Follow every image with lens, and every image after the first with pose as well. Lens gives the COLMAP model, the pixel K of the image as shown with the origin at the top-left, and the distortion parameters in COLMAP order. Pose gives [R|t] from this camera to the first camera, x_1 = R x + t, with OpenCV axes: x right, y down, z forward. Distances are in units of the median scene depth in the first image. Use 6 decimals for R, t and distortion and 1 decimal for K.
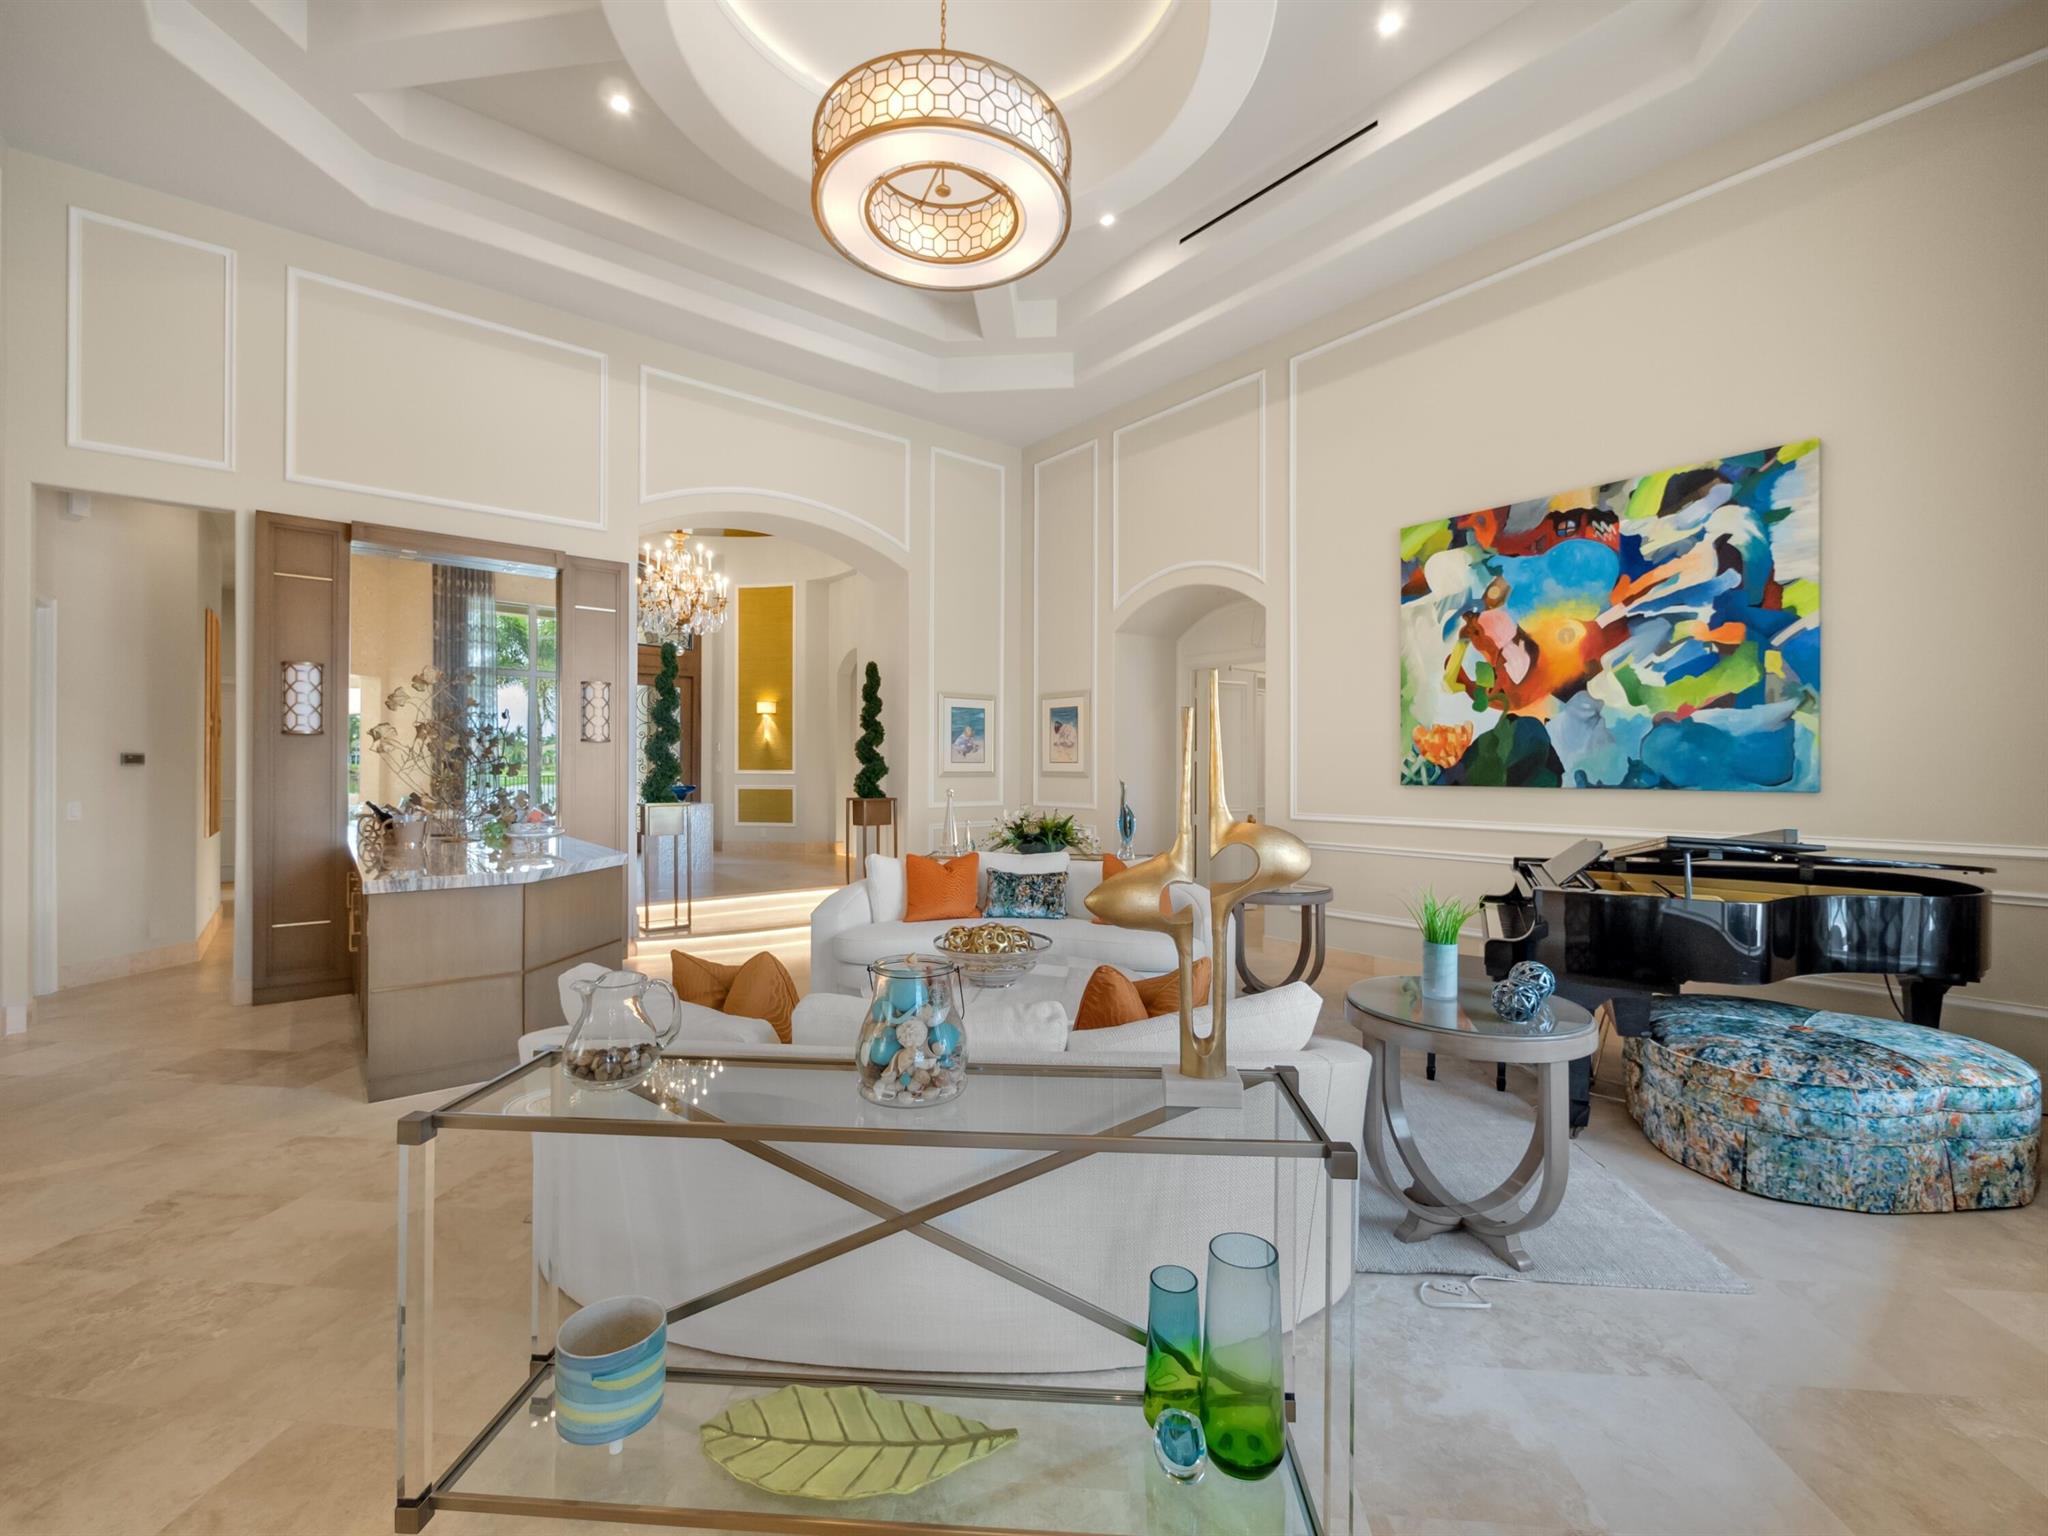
lens RADIAL K [[872.6, 0, 1024.3], [0, 872.6, 766.1], [0, 0, 1]] dist [-0.013497, 0.000242]
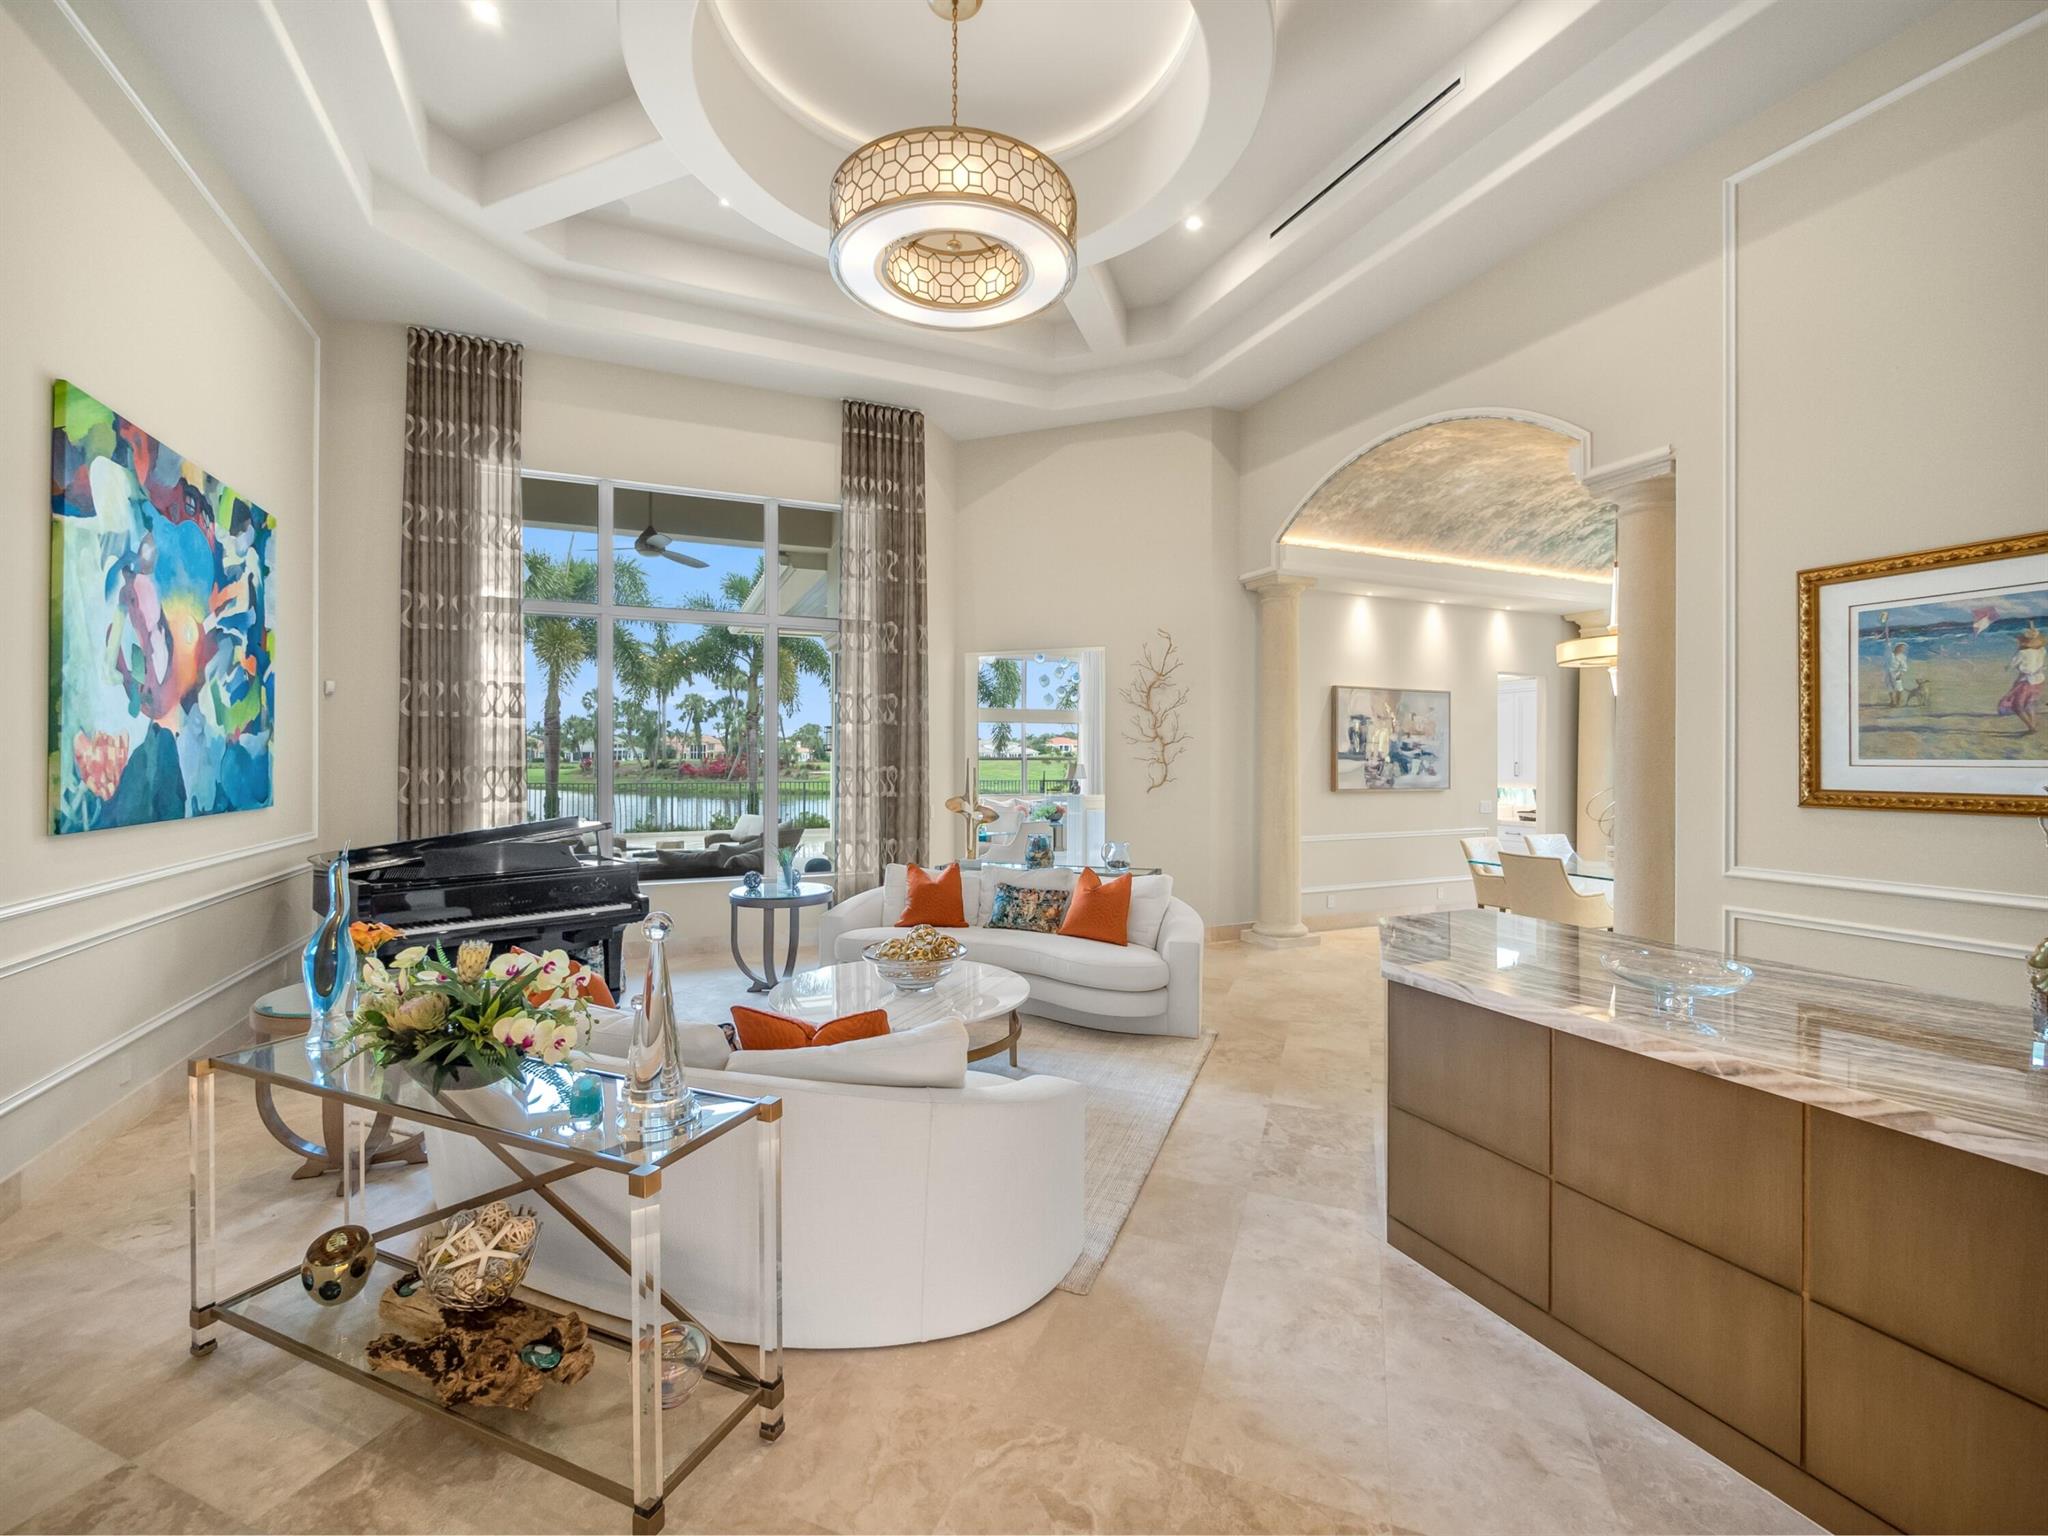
lens RADIAL K [[872.6, 0, 1029.3], [0, 872.6, 764.3], [0, 0, 1]] dist [-0.013497, 0.000242]
pose [[-0.962429, -0.004031, 0.271502, -0.348654], [-0.002774, 0.999984, 0.005016, -0.030873], [-0.271518, 0.004074, -0.962425, 1.481461]]
